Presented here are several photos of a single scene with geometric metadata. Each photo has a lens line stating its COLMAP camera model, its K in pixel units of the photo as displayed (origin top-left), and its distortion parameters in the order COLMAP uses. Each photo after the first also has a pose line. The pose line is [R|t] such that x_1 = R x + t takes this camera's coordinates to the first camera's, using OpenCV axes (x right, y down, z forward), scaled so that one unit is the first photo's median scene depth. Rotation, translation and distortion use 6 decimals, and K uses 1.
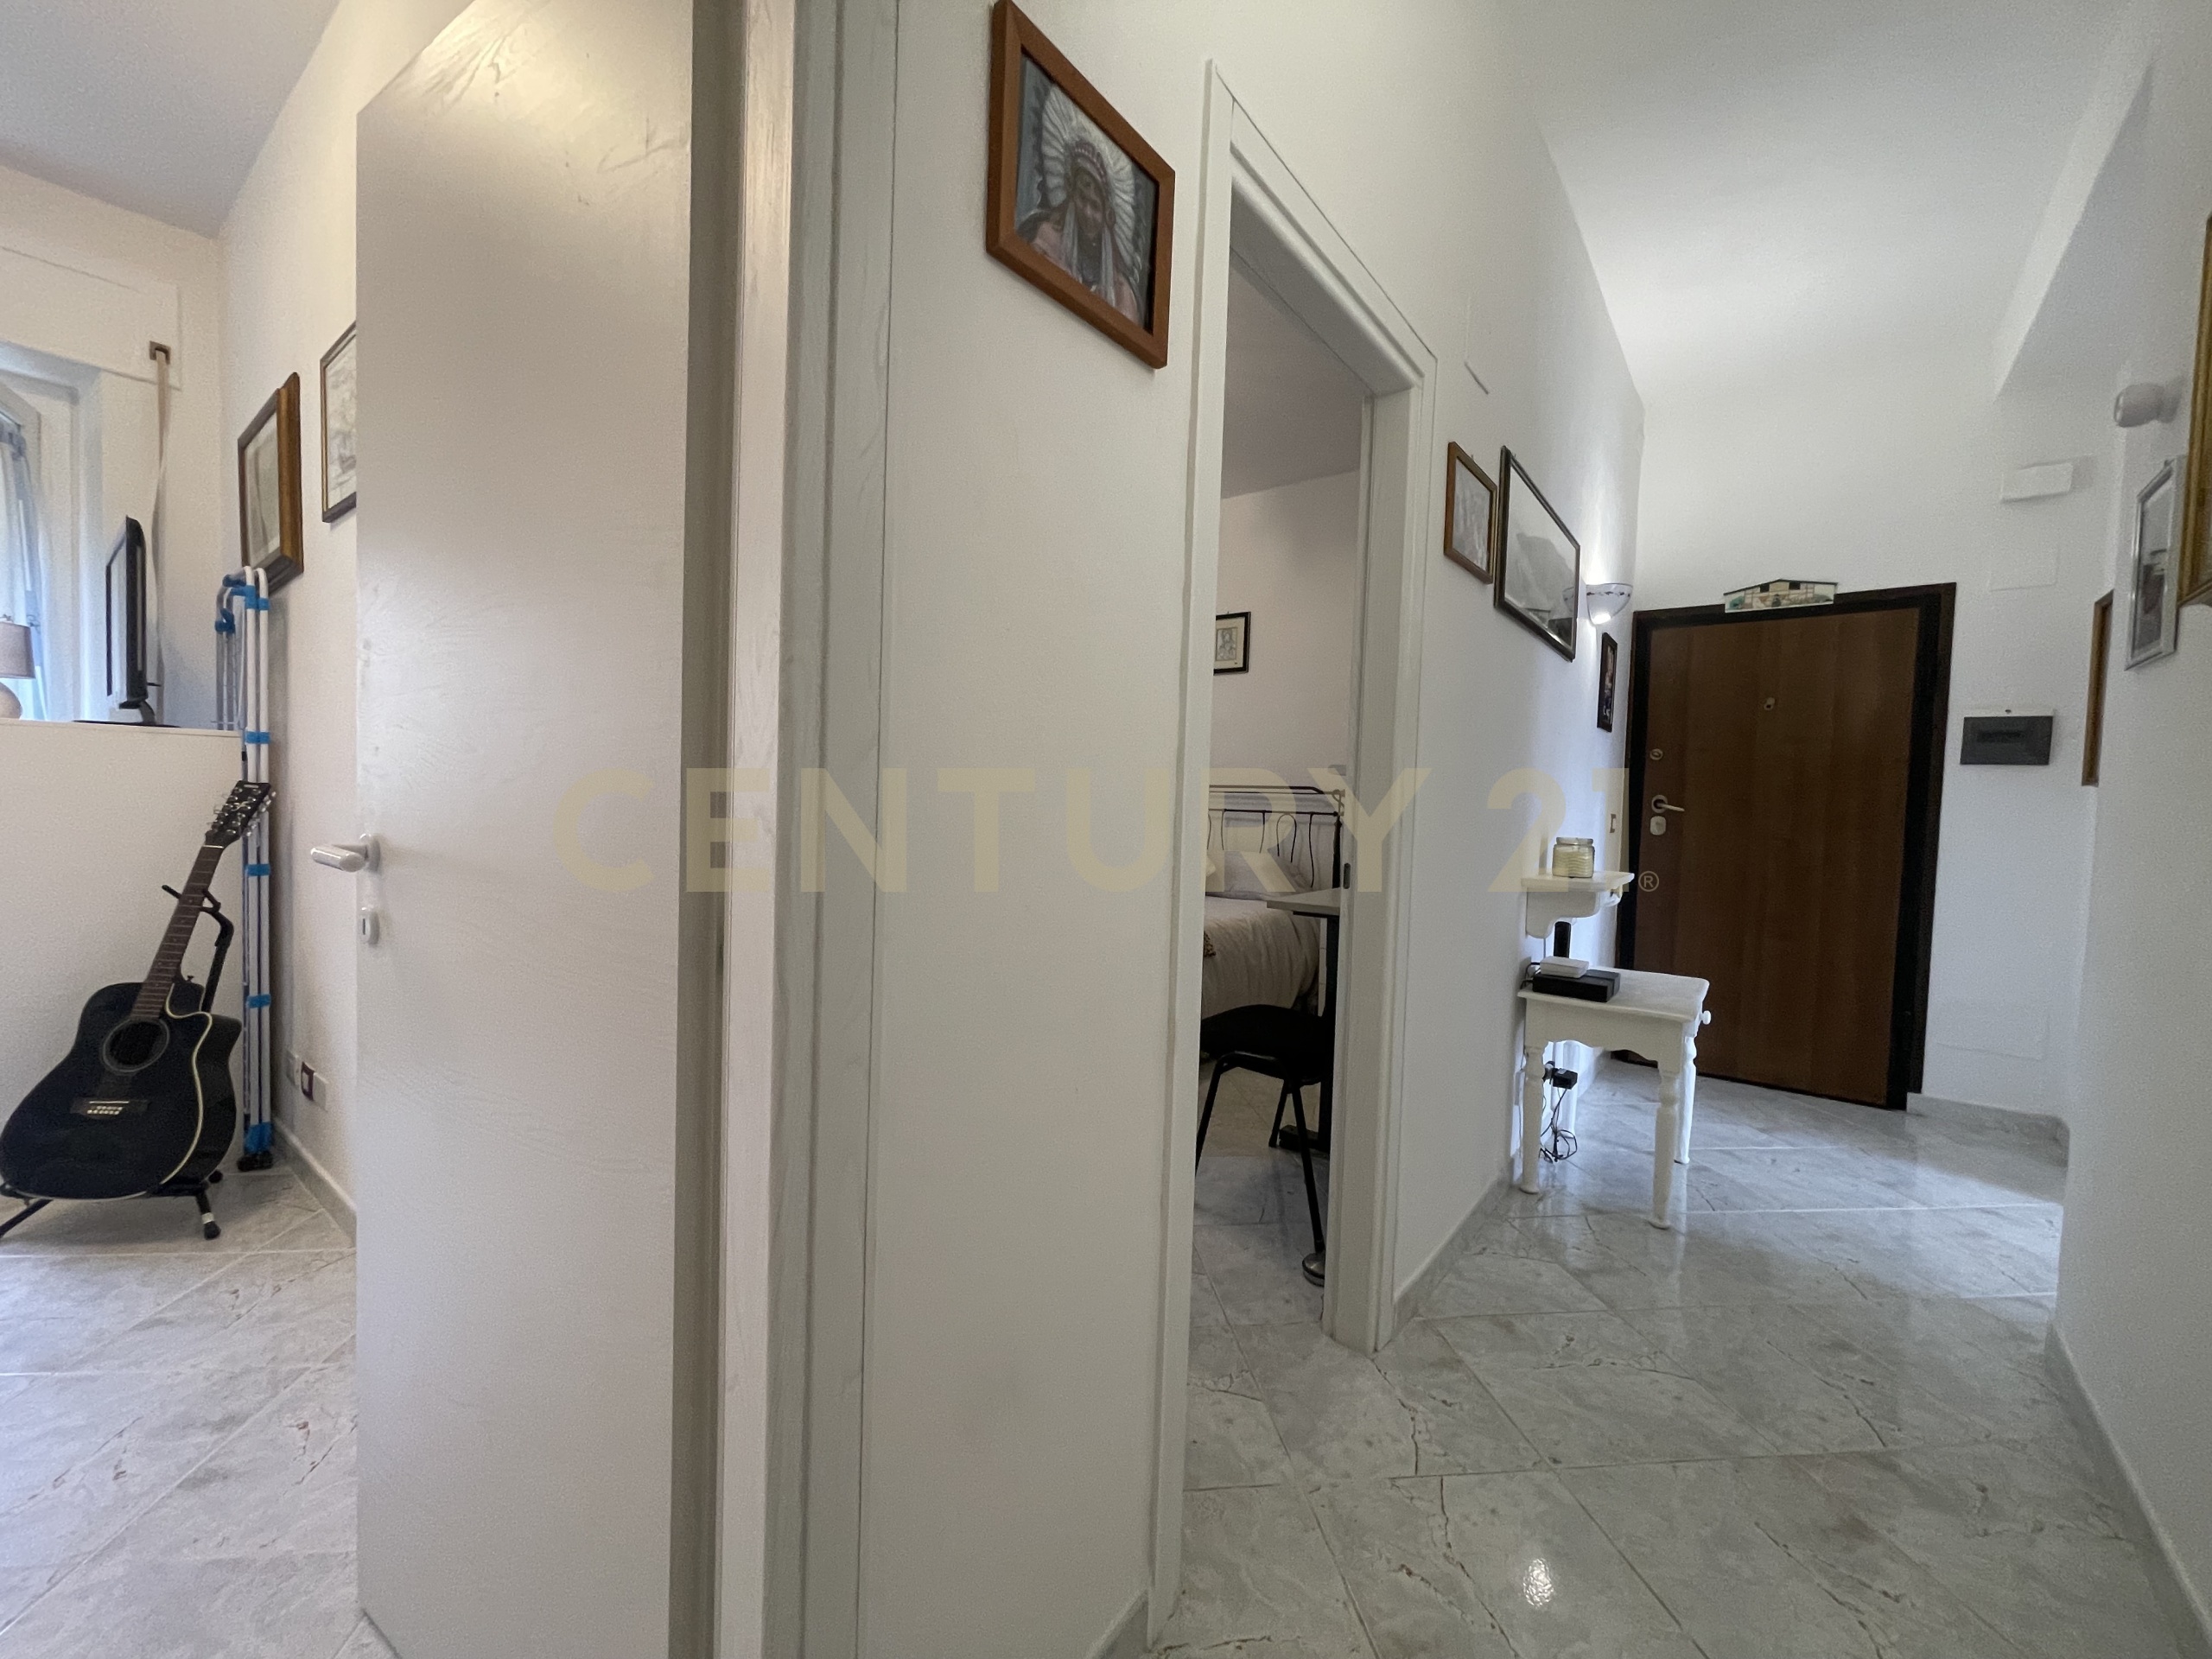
lens RADIAL K [[889.0, 0, 1108.1], [0, 889.0, 835.9], [0, 0, 1]] dist [-0.002533, 0.000291]
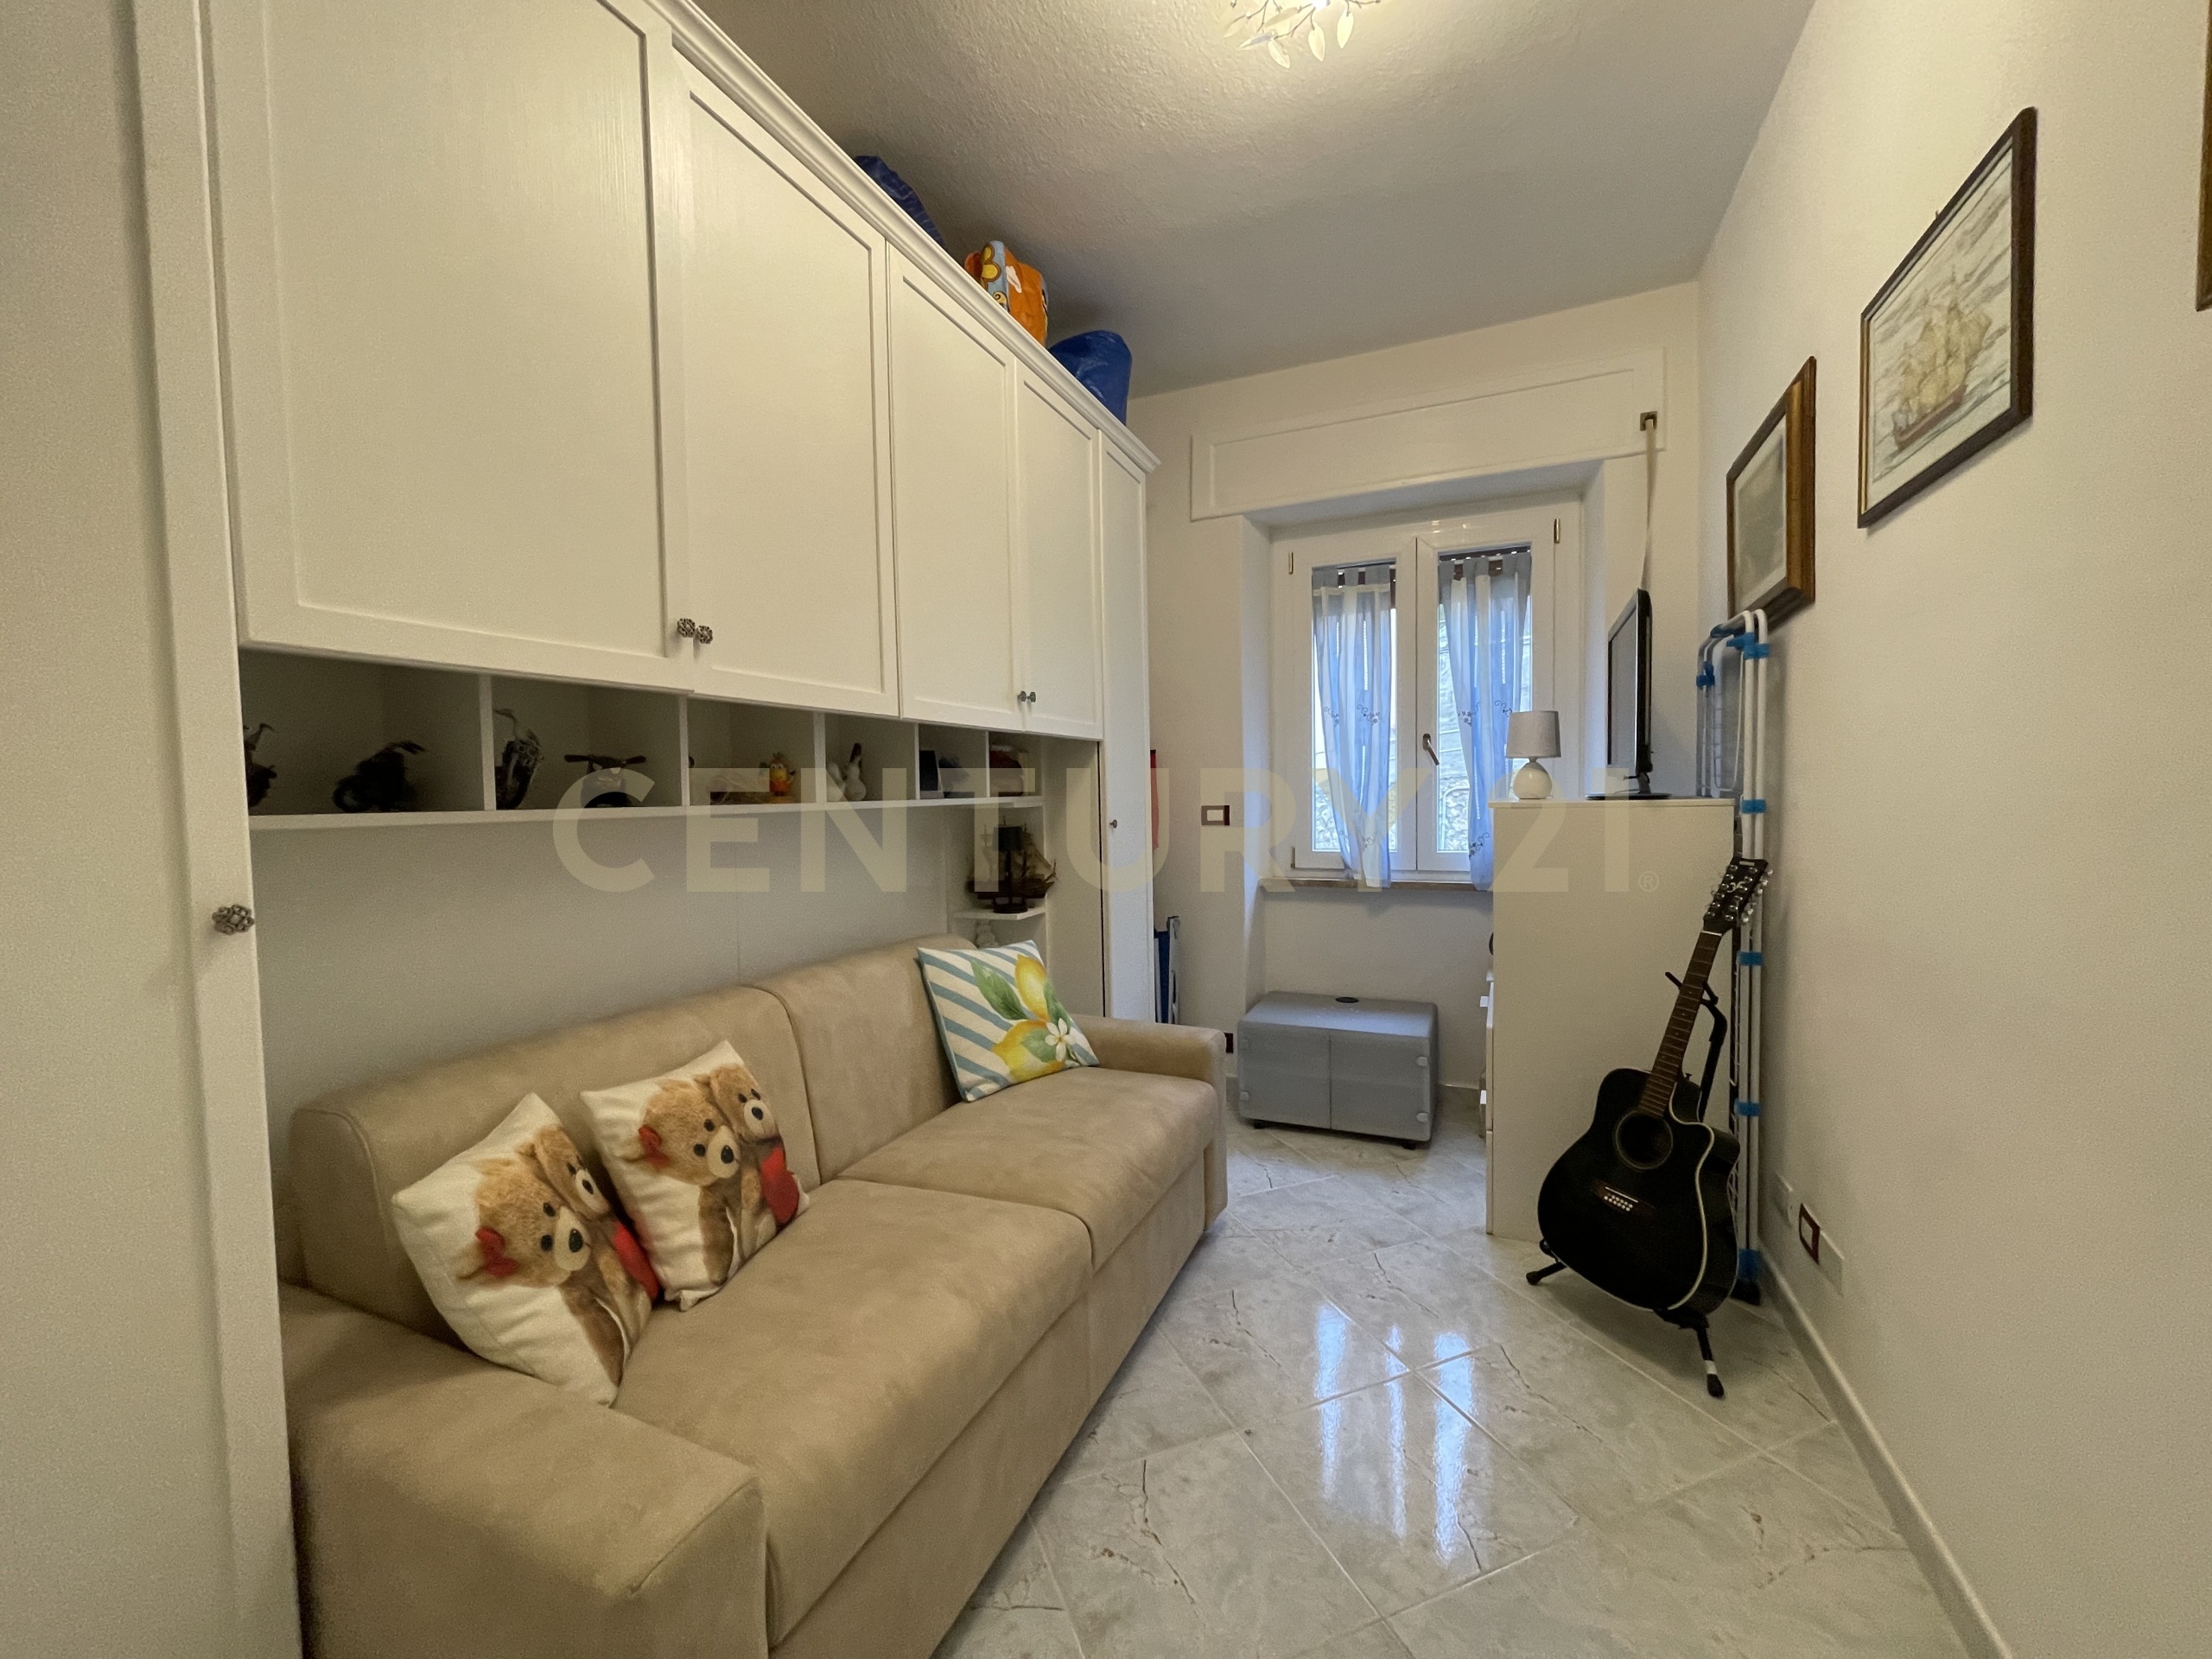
lens RADIAL K [[889.0, 0, 1104.4], [0, 889.0, 833.1], [0, 0, 1]] dist [-0.002533, 0.000291]
pose [[0.248388, 0.006966, -0.968636, -0.279919], [-0.010640, 0.999933, 0.004463, -0.082829], [0.968602, 0.009198, 0.248446, 0.173805]]
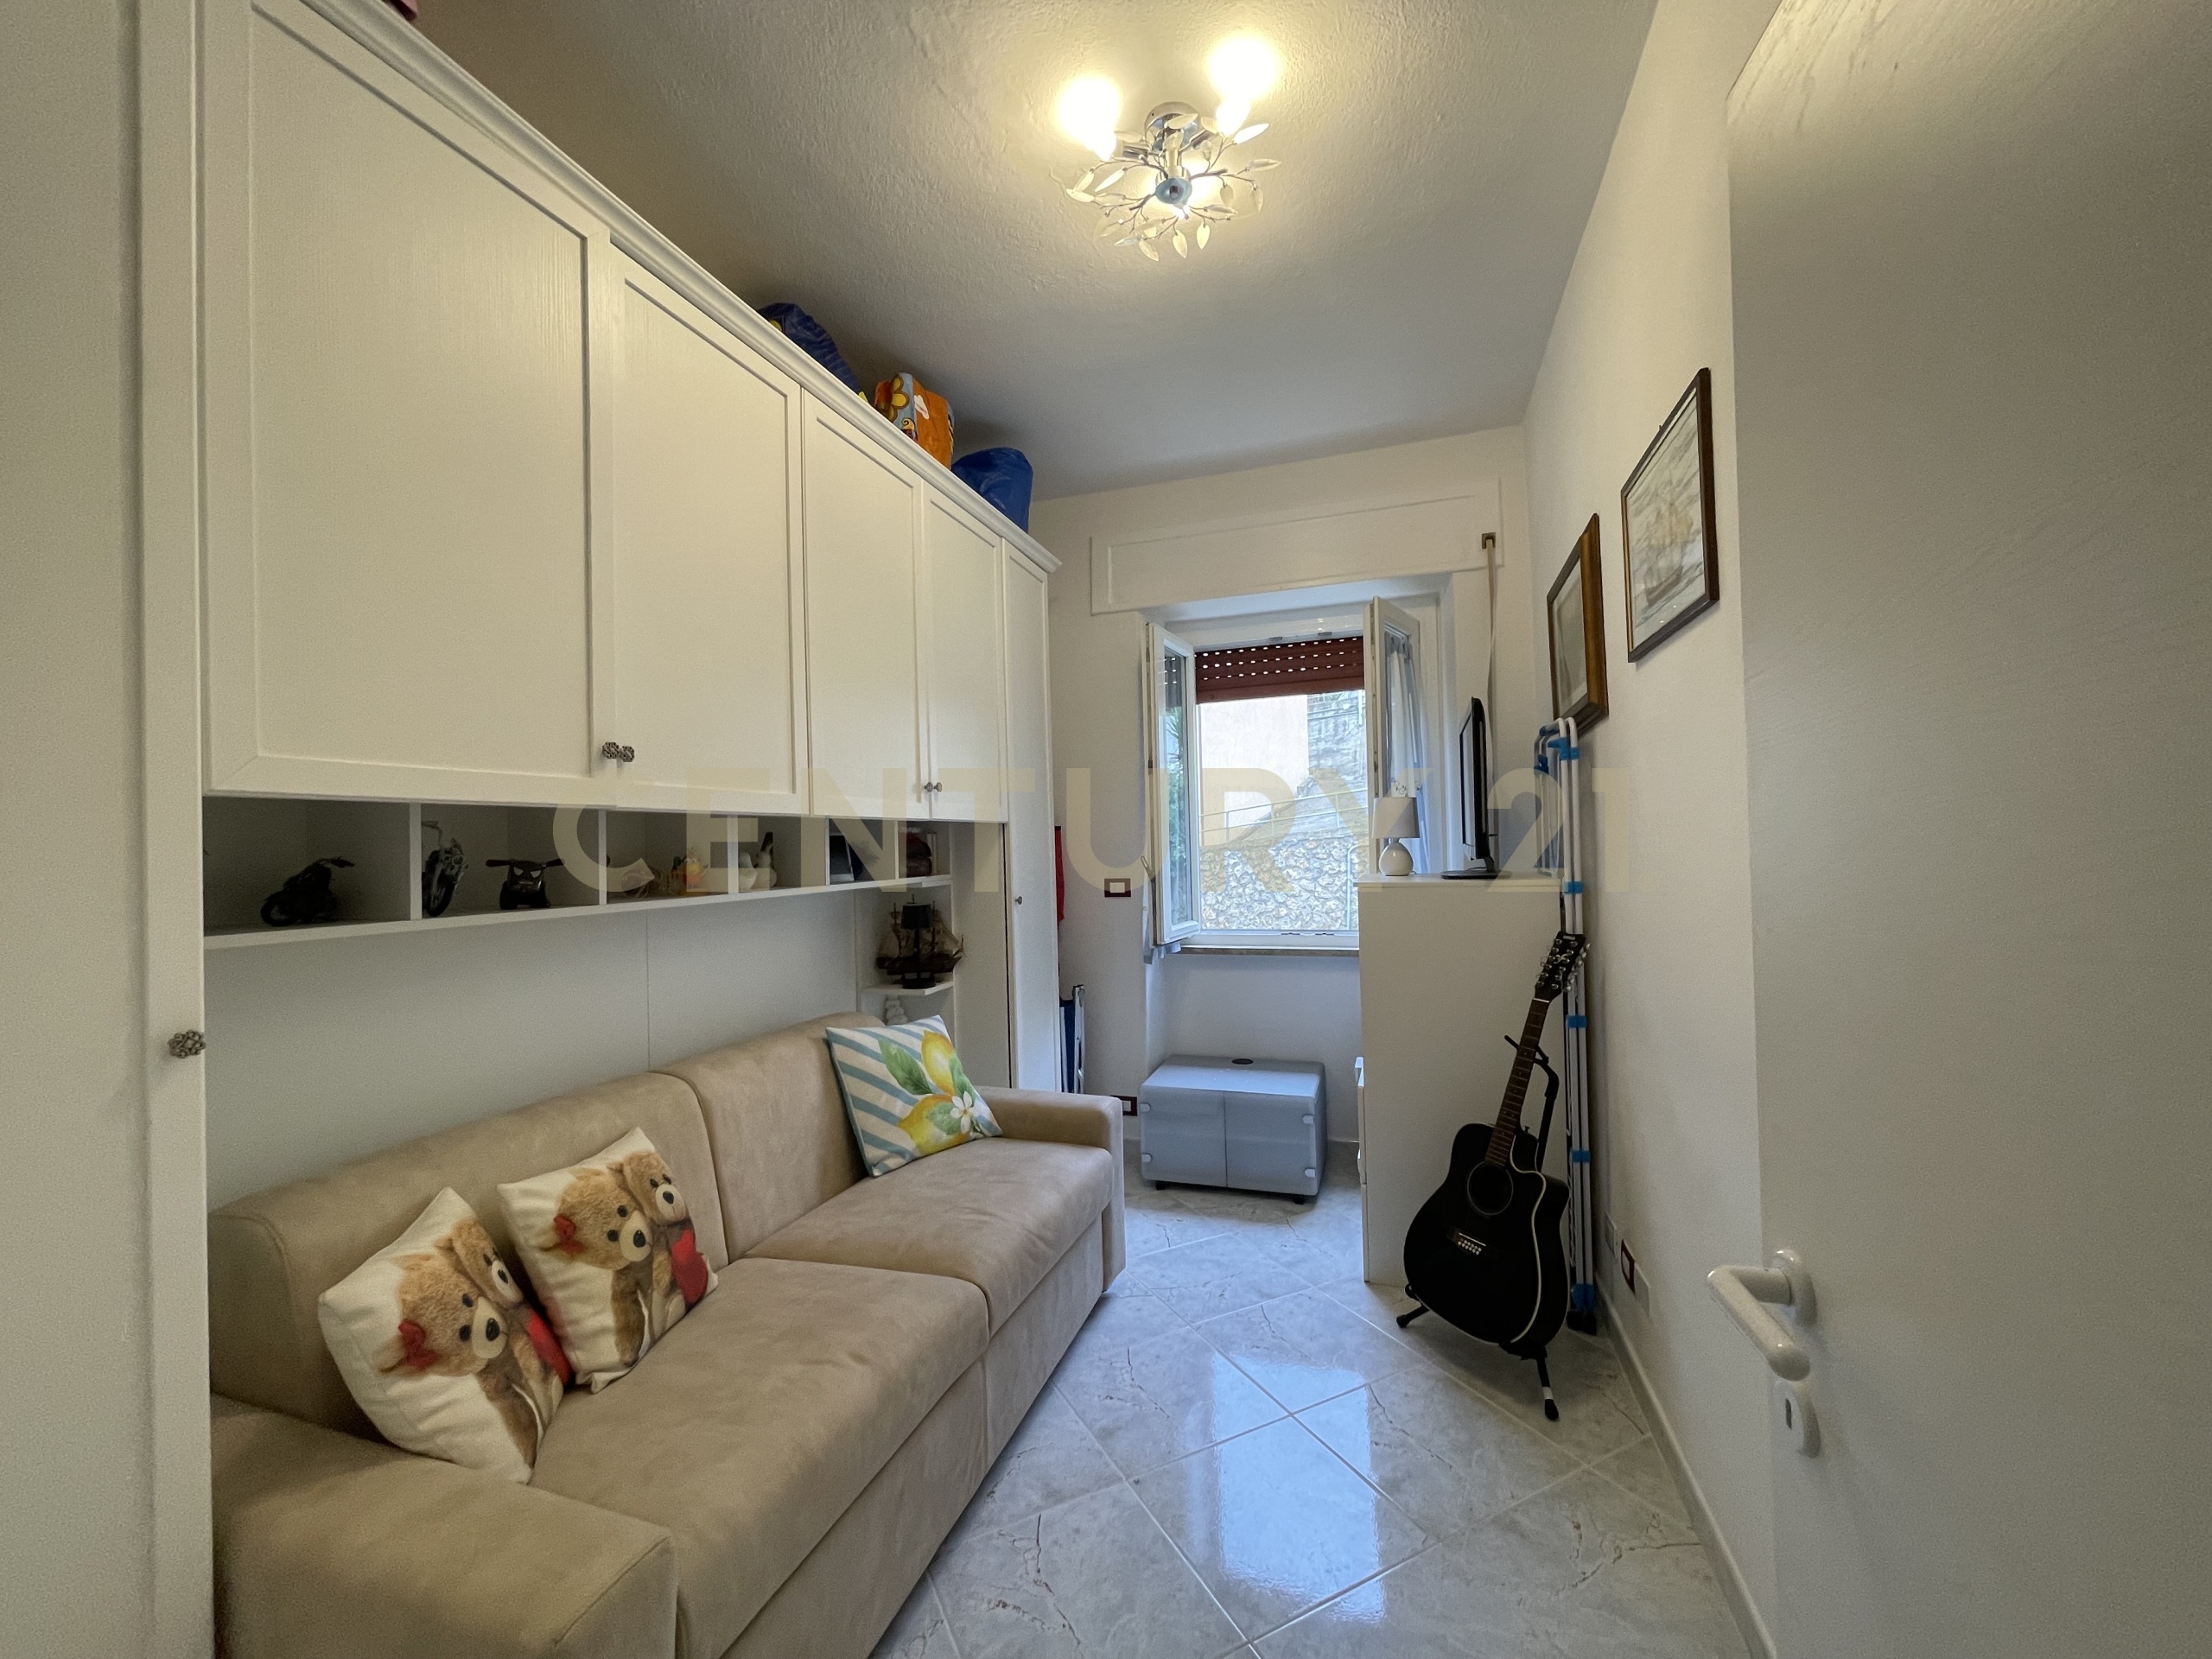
lens RADIAL K [[889.0, 0, 1103.6], [0, 889.0, 835.5], [0, 0, 1]] dist [-0.002533, 0.000291]
pose [[0.334123, -0.051204, -0.941138, -0.196933], [-0.000923, 0.998505, -0.054653, -0.115307], [0.942529, 0.019130, 0.333576, 0.173932]]
